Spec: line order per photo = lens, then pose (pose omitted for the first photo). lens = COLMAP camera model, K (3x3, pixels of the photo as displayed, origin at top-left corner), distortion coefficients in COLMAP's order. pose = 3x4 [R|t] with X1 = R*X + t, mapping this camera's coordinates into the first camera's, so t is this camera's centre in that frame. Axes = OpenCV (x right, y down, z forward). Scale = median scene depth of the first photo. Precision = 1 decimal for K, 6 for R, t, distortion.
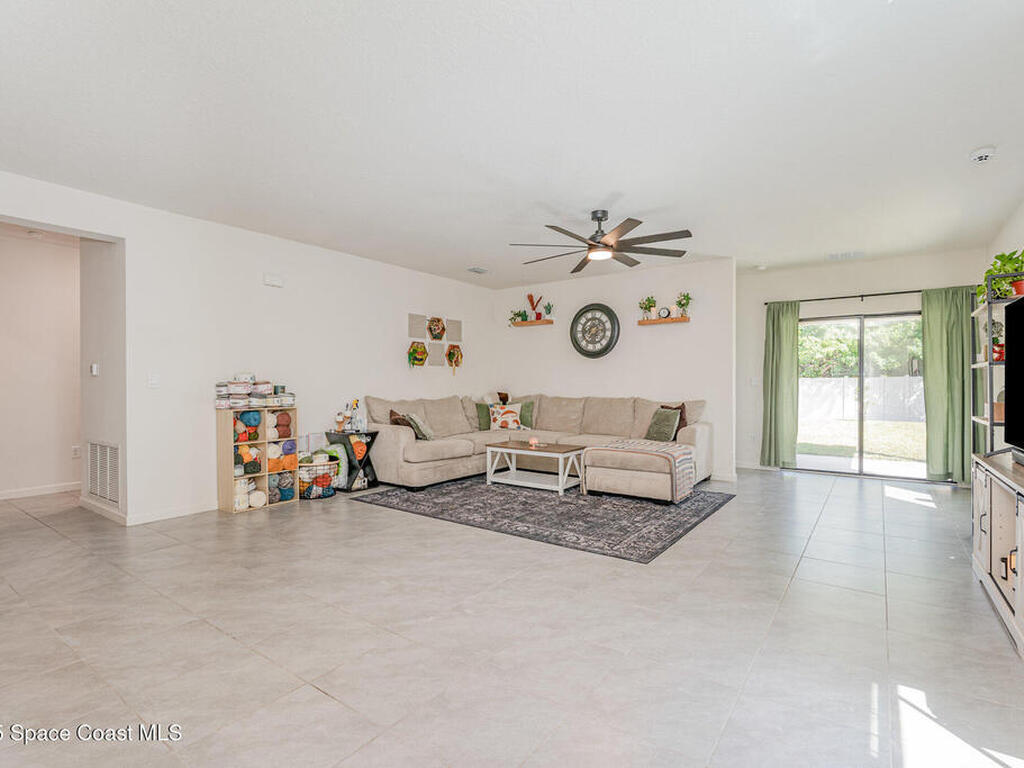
lens RADIAL K [[504.4, 0, 530.2], [0, 504.4, 386.0], [0, 0, 1]] dist [-0.005545, 0.000128]
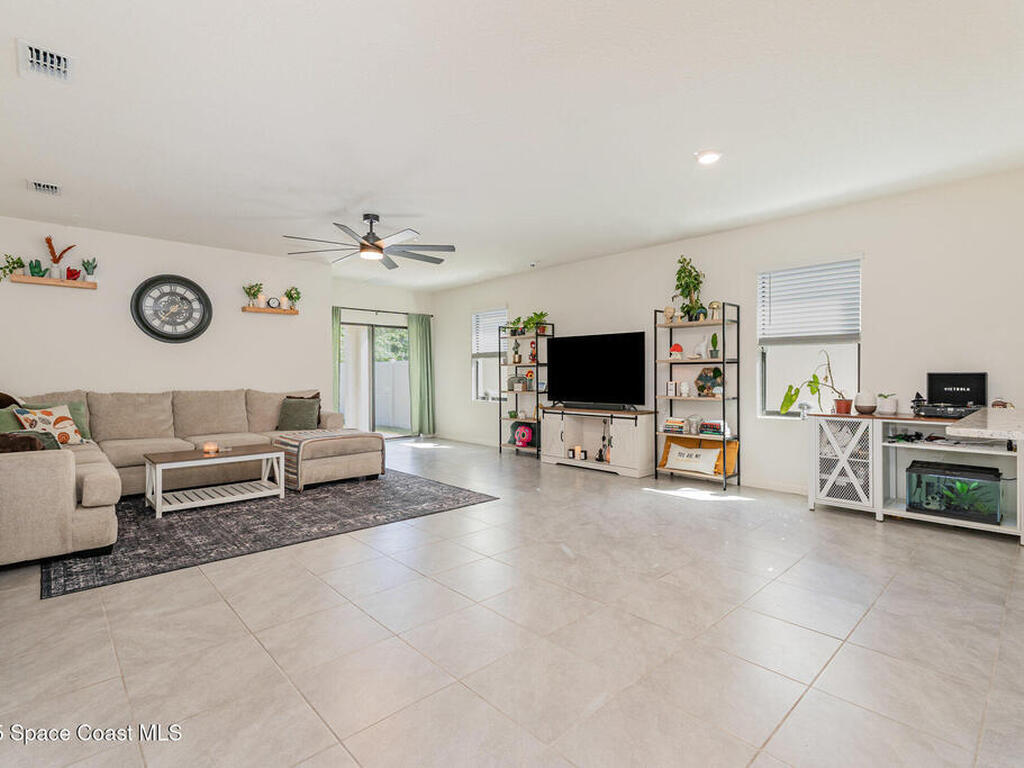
lens RADIAL K [[504.4, 0, 506.6], [0, 504.4, 382.9], [0, 0, 1]] dist [-0.005545, 0.000128]
pose [[0.219509, -0.017163, 0.975459, -0.568308], [0.007432, 0.999846, 0.015920, -0.000593], [-0.975582, 0.003755, 0.219603, 0.321827]]
